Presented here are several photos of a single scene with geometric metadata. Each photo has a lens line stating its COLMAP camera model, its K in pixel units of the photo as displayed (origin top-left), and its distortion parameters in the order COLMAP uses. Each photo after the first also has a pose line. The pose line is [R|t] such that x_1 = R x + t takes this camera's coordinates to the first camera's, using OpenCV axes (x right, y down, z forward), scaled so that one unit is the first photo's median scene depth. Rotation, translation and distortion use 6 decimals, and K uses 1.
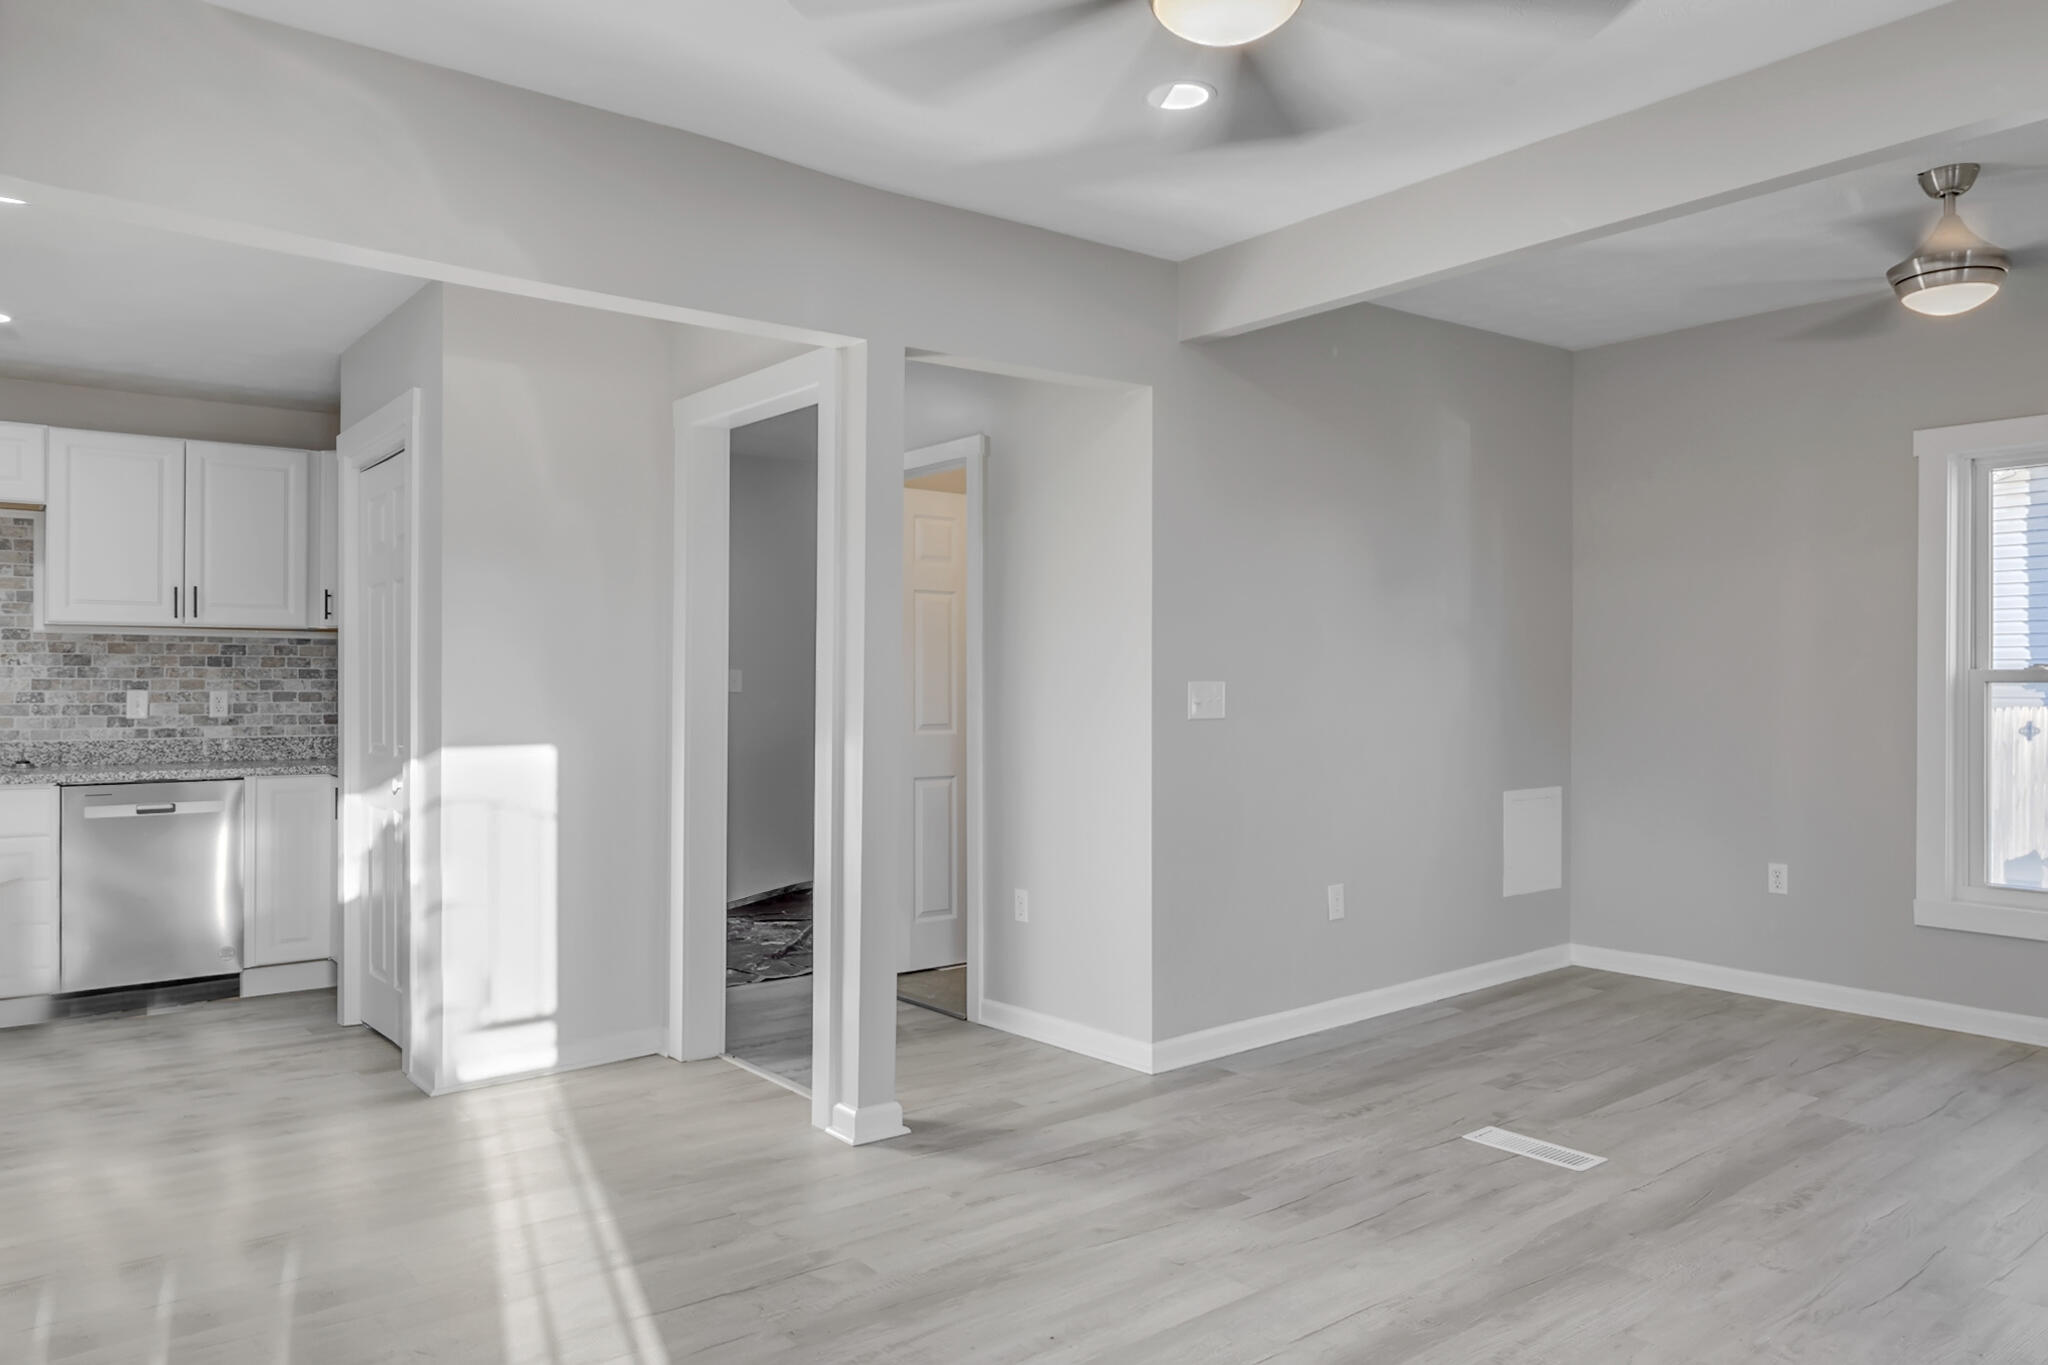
lens RADIAL K [[1395.3, 0, 1011.3], [0, 1395.3, 658.5], [0, 0, 1]] dist [0.004529, 0.005459]
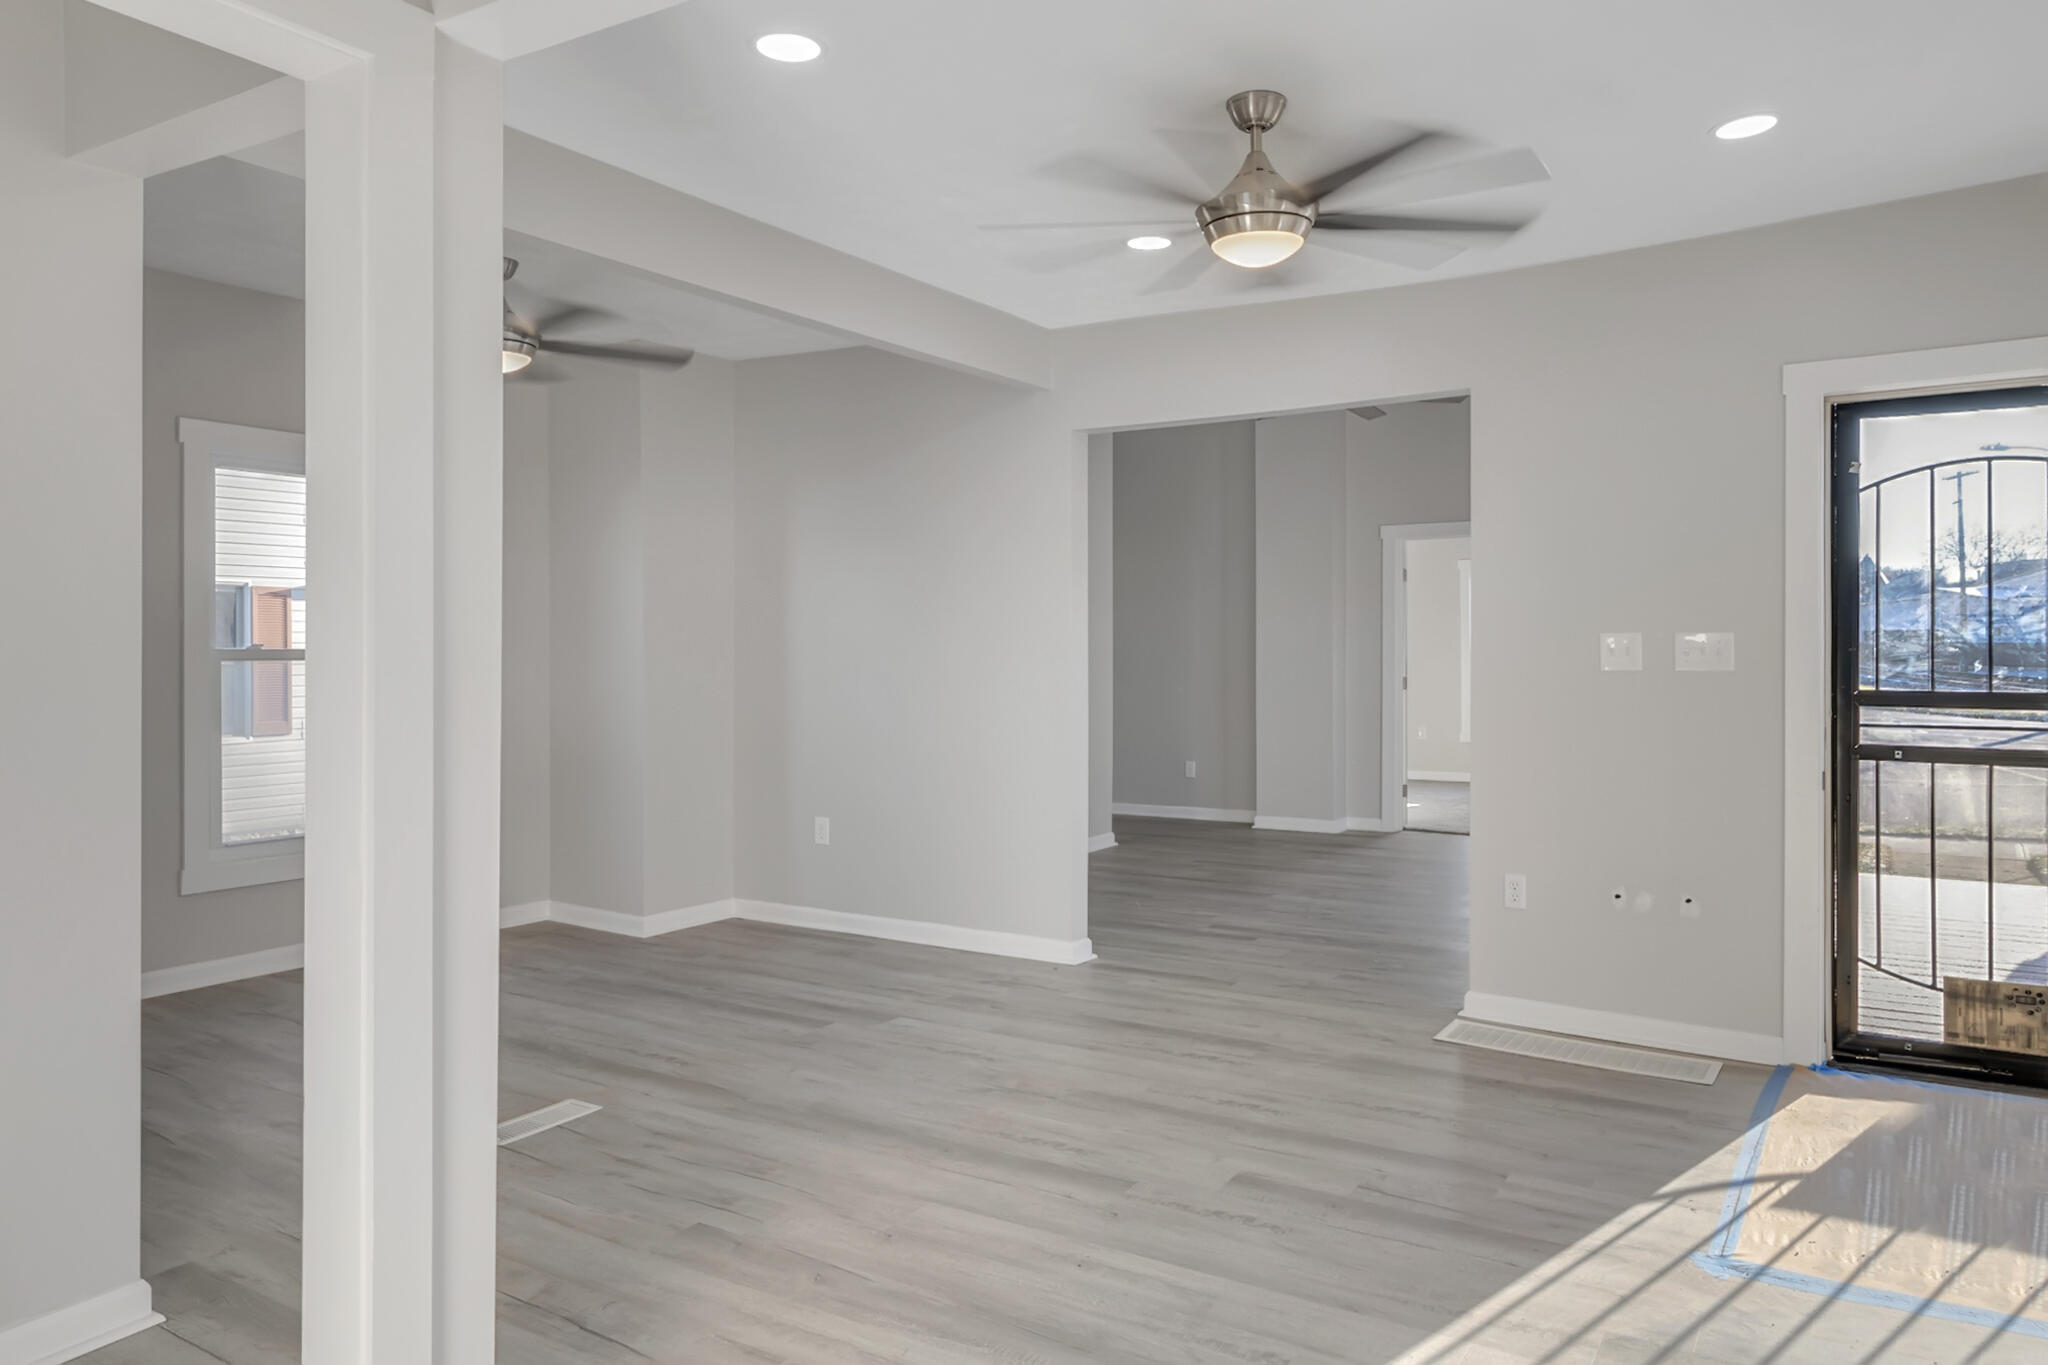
lens RADIAL K [[1395.3, 0, 1011.3], [0, 1395.3, 658.5], [0, 0, 1]] dist [0.004529, 0.005459]
pose [[-0.338899, -0.010246, 0.940767, -0.785826], [-0.018986, 0.999812, 0.004049, -0.001900], [-0.940631, -0.016490, -0.339029, 1.132492]]
